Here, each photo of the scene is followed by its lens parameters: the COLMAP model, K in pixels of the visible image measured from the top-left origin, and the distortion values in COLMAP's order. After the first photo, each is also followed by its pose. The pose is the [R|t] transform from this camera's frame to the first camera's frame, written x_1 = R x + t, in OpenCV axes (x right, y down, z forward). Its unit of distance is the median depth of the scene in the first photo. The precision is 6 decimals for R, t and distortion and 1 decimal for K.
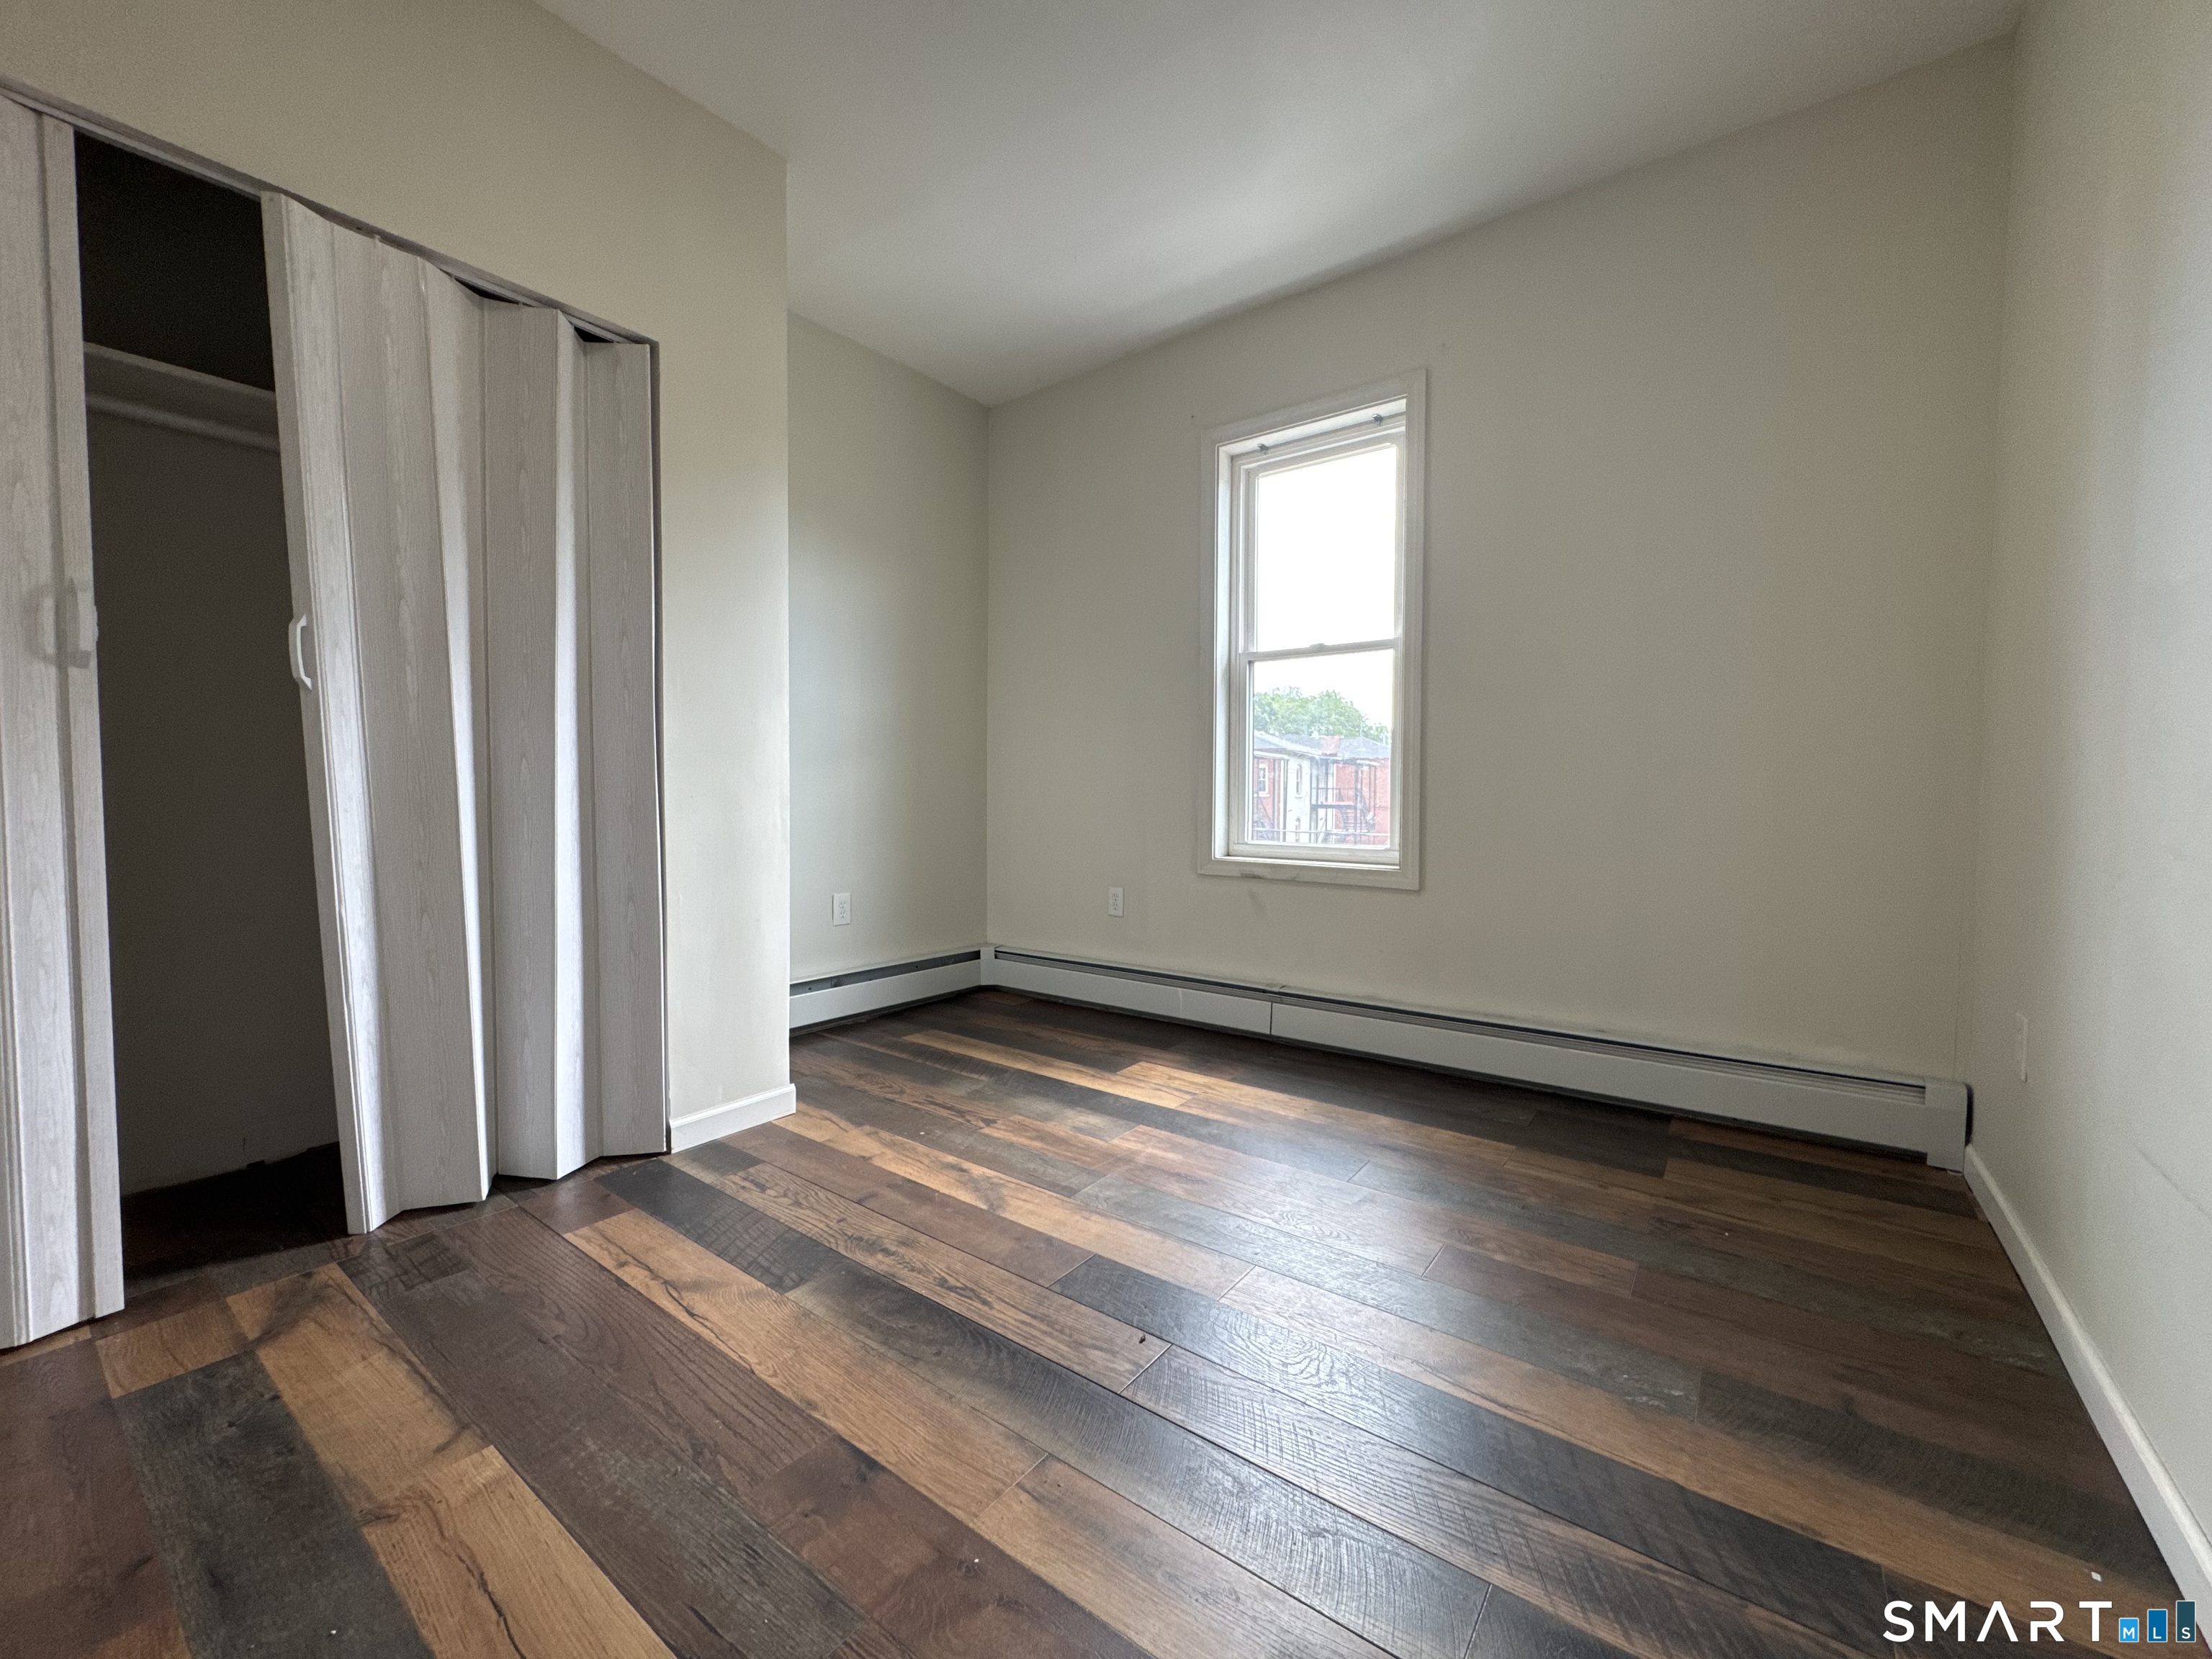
lens RADIAL K [[880.4, 0, 1109.5], [0, 880.4, 827.6], [0, 0, 1]] dist [-0.001554, -0.000190]
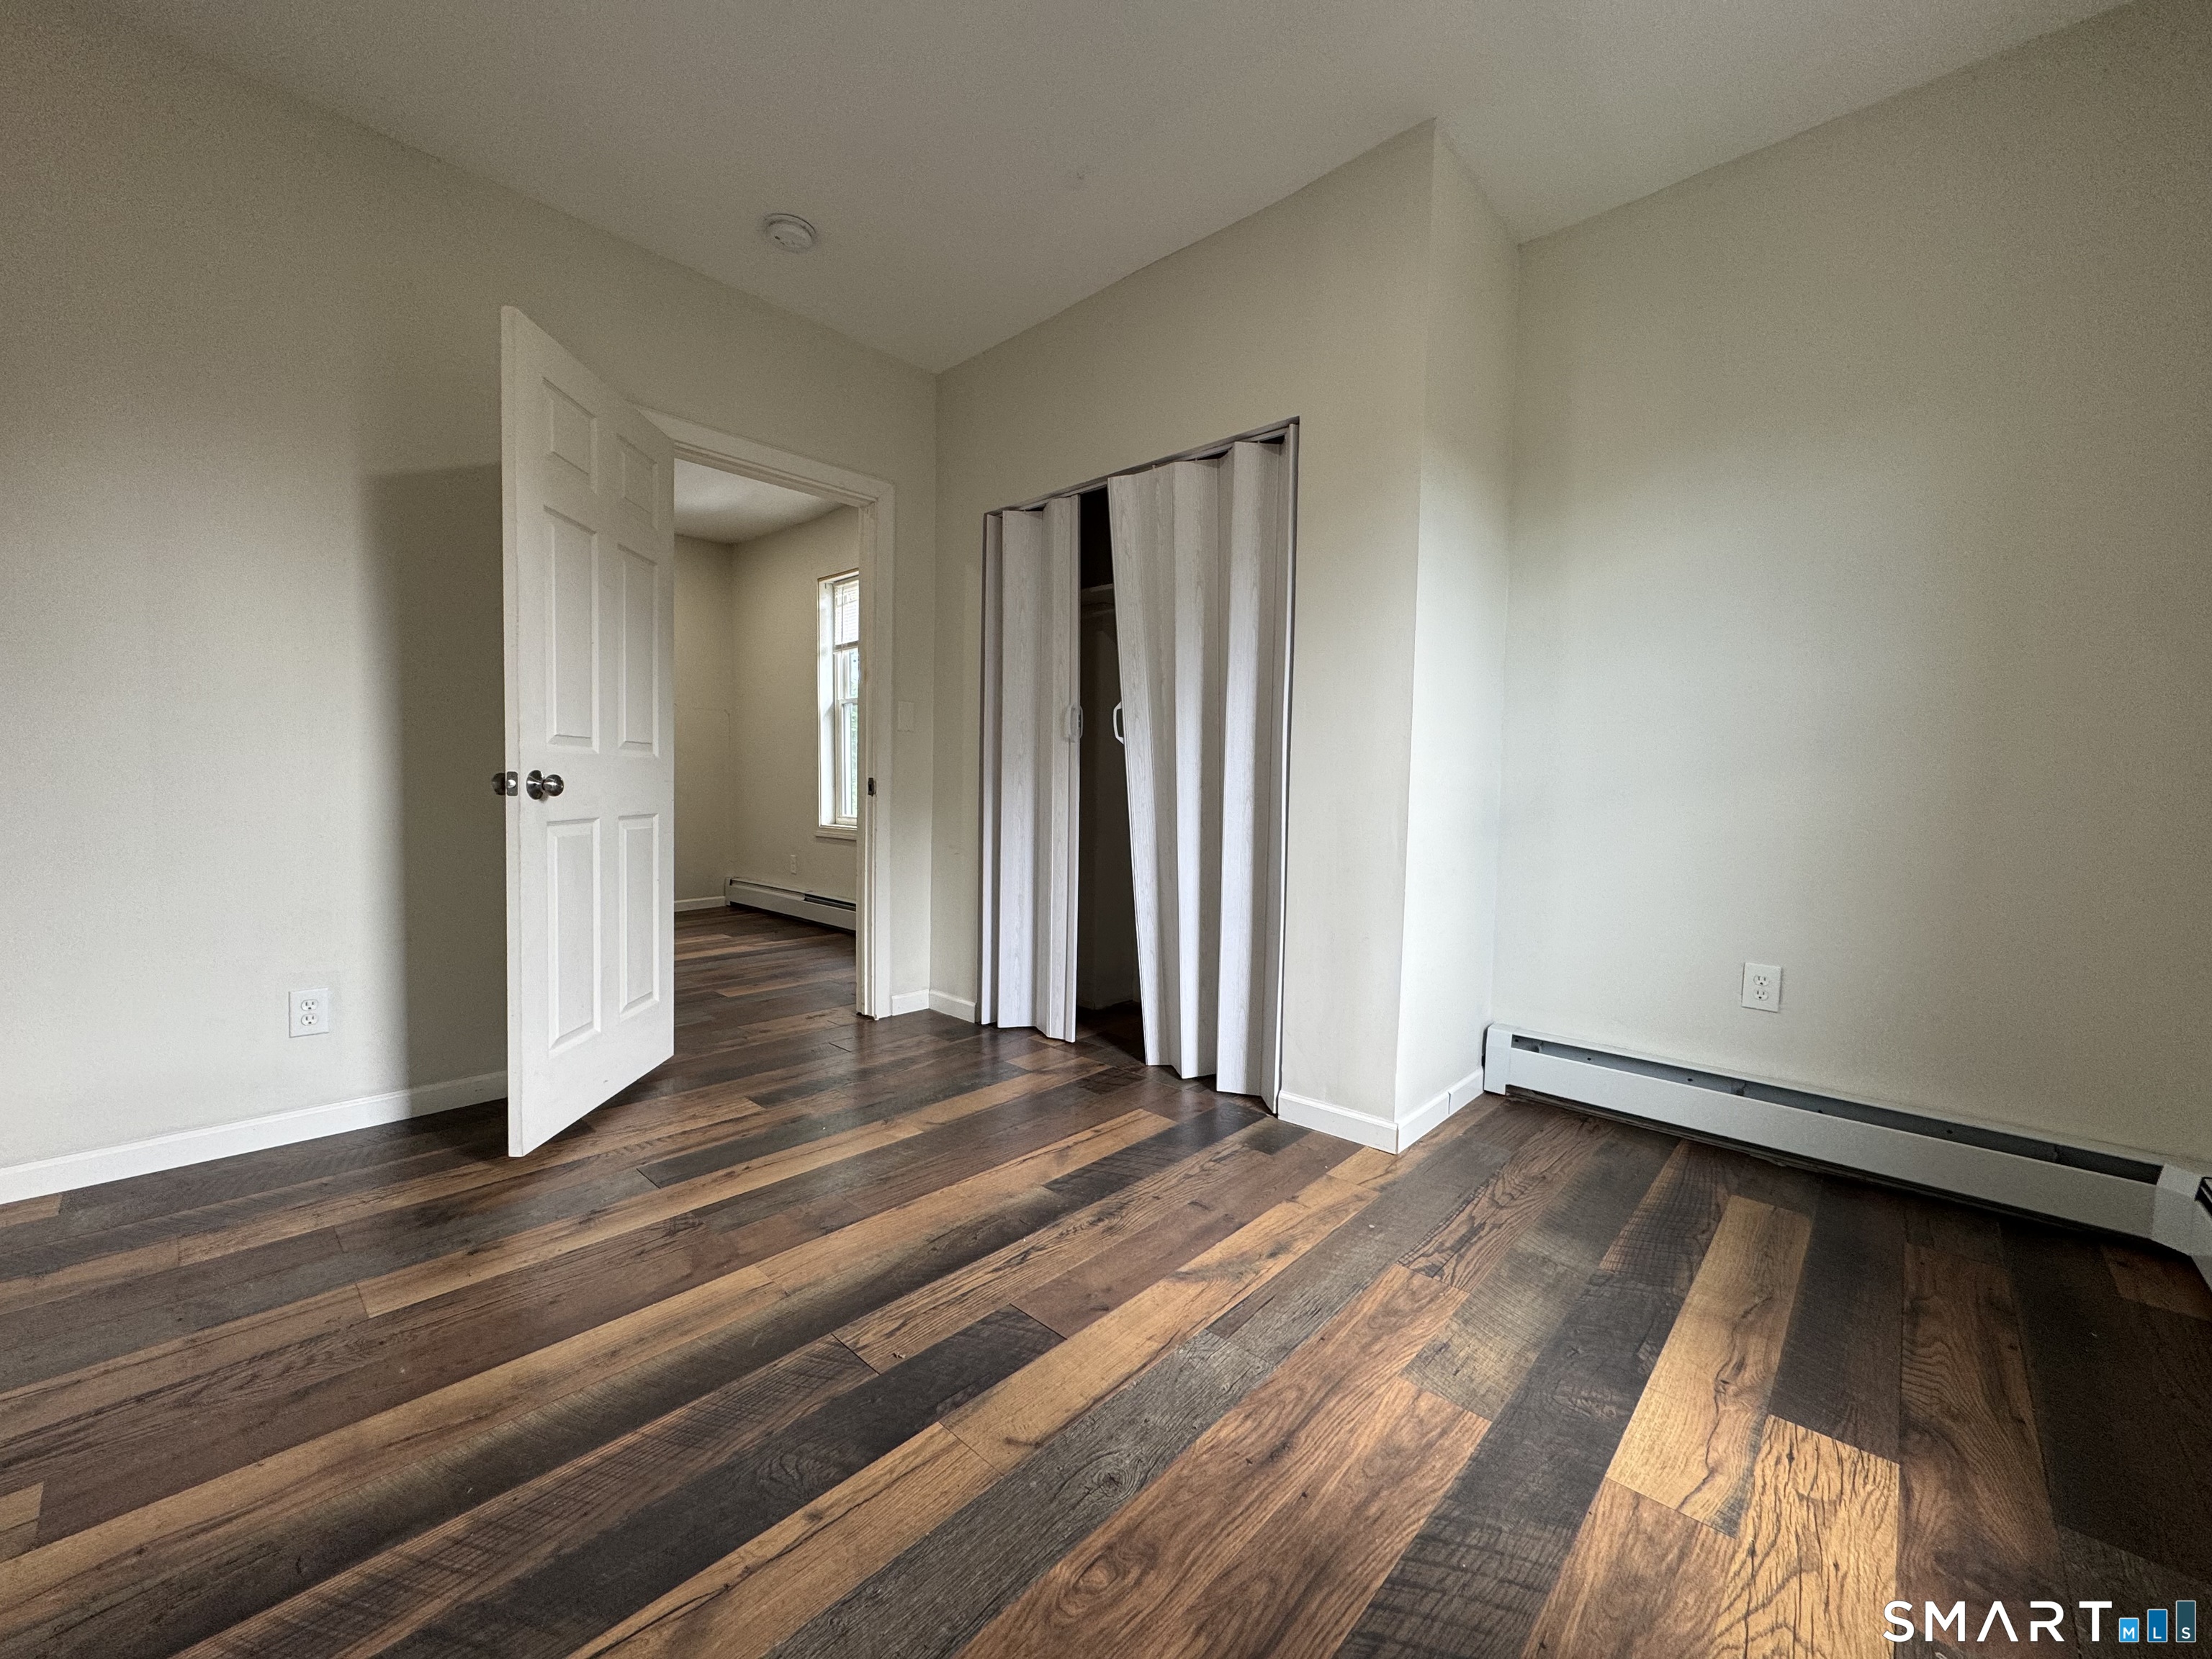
lens RADIAL K [[880.4, 0, 1109.5], [0, 880.4, 827.6], [0, 0, 1]] dist [-0.001554, -0.000190]
pose [[-0.105745, 0.042726, -0.993475, 0.657531], [-0.055719, 0.997252, 0.048819, -0.055814], [0.992831, 0.060517, -0.103074, 0.871080]]
